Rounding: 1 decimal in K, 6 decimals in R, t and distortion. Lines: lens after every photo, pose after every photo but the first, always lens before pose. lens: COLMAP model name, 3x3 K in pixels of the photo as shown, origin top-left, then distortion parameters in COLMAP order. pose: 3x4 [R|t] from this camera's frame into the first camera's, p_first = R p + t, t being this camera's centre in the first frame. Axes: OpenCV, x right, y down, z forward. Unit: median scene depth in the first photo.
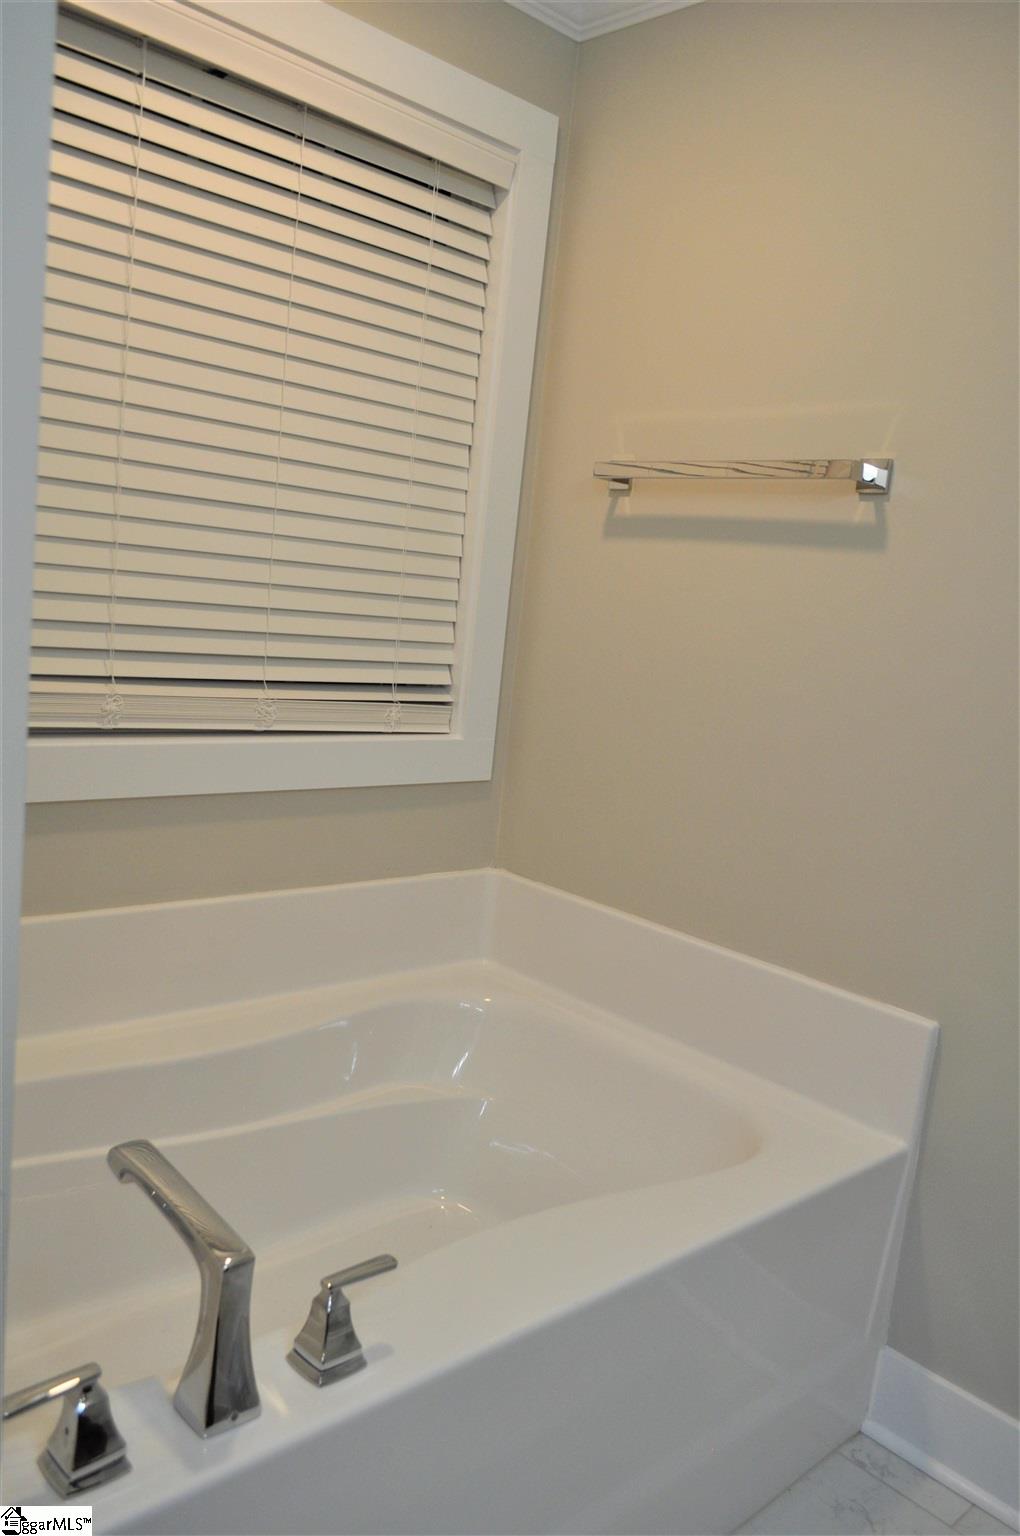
lens RADIAL K [[1205.8, 0, 510.0], [0, 1205.8, 768.0], [0, 0, 1]] dist [0.001138, -0.004558]
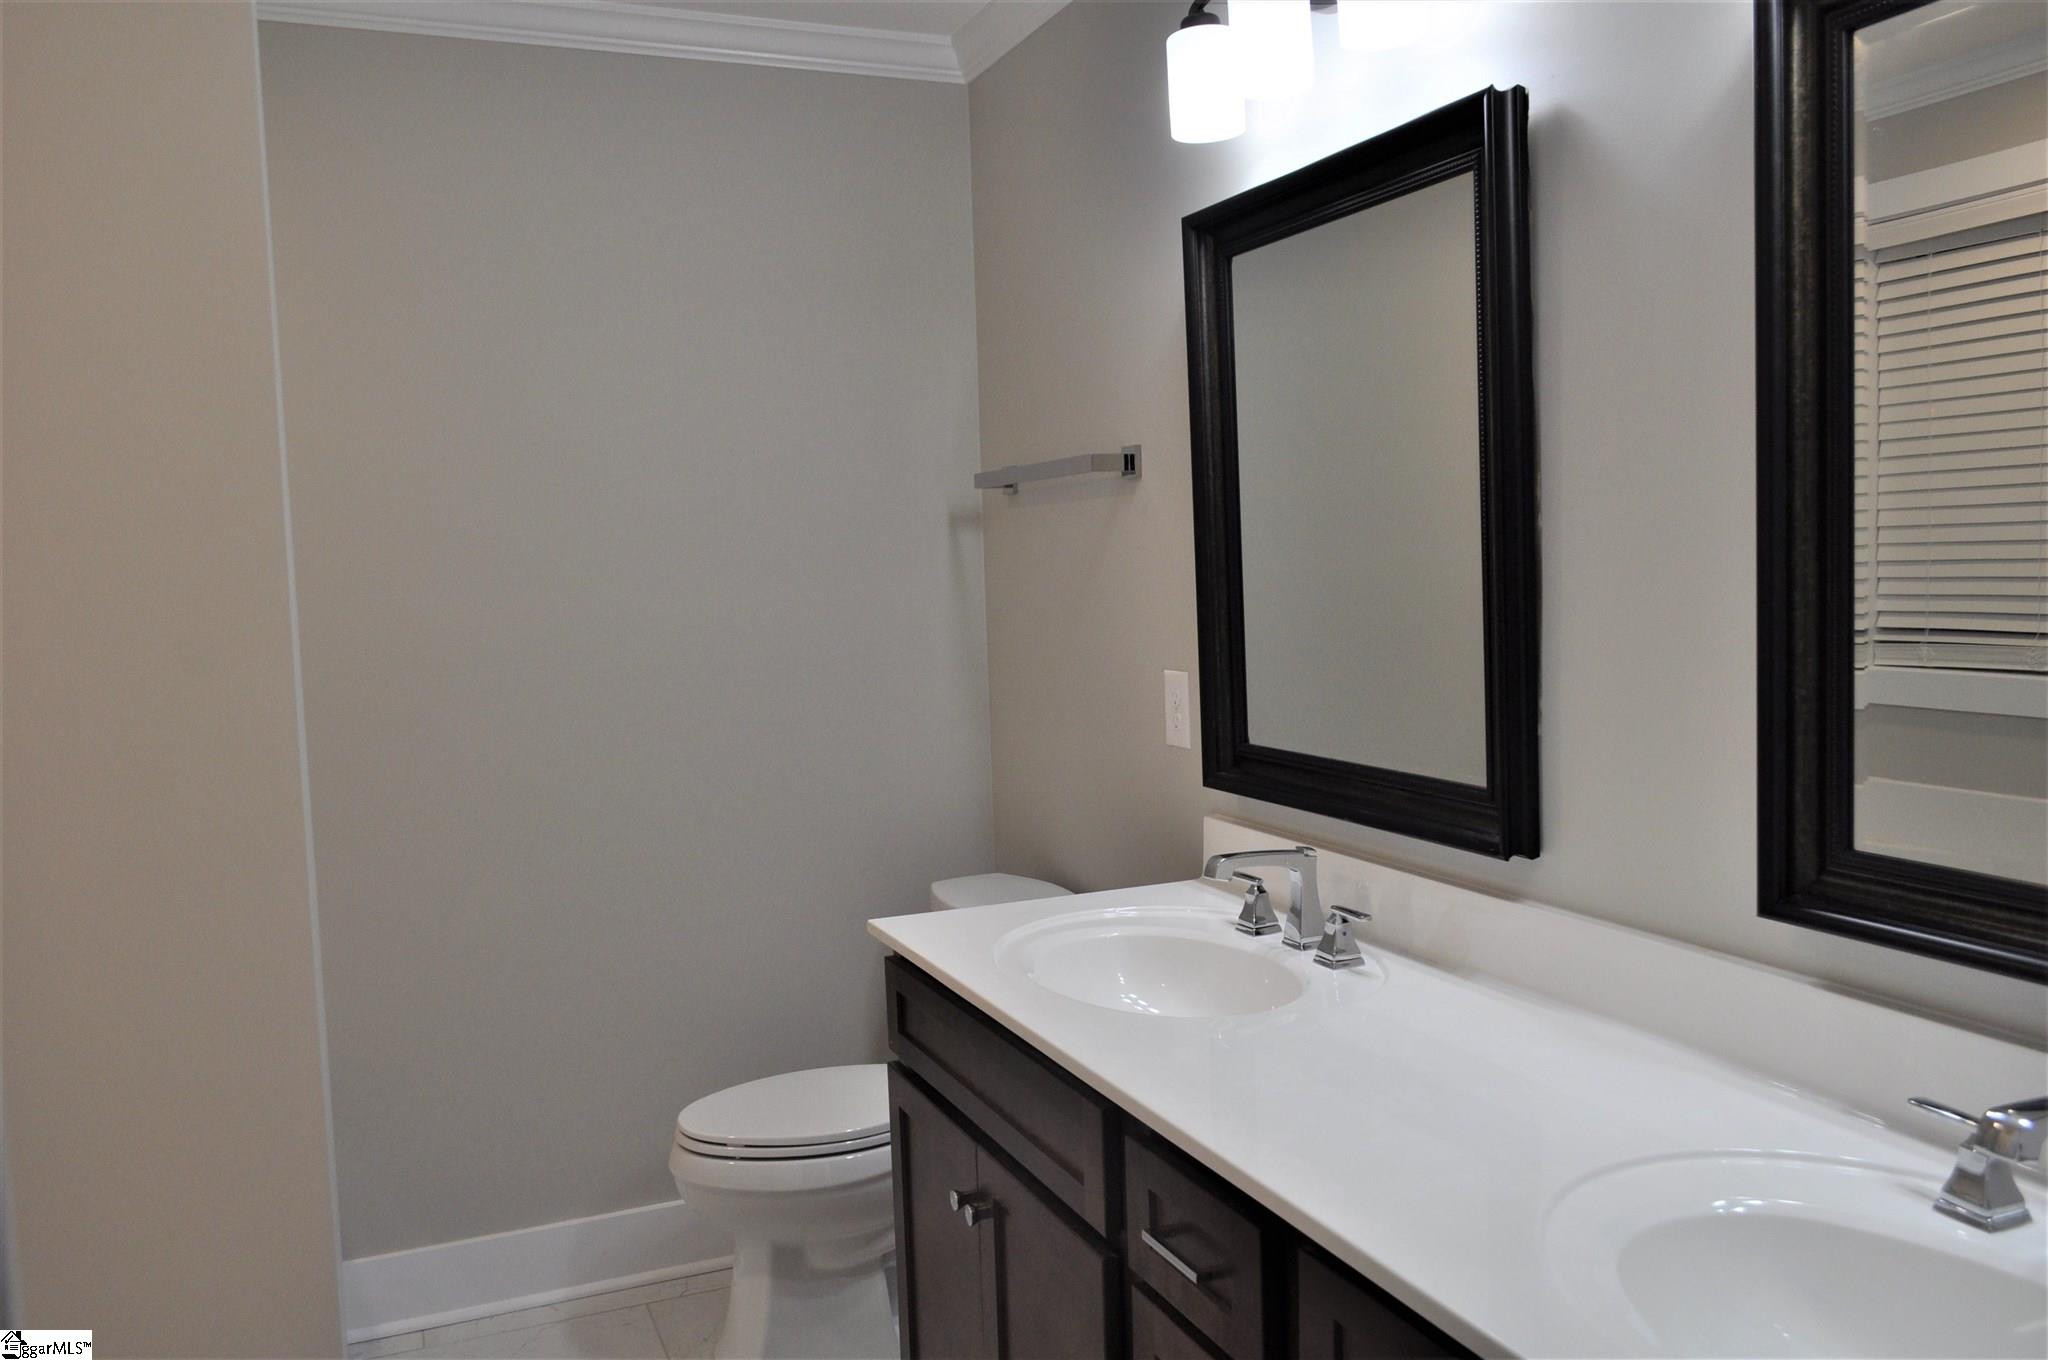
lens RADIAL K [[1607.7, 0, 1024.0], [0, 1607.7, 680.0], [0, 0, 1]] dist [0.001138, -0.004558]
pose [[-0.343042, 0.007340, -0.939291, 1.790679], [-0.107703, 0.993067, 0.047095, 0.007077], [0.933125, 0.117320, -0.339873, 0.679726]]
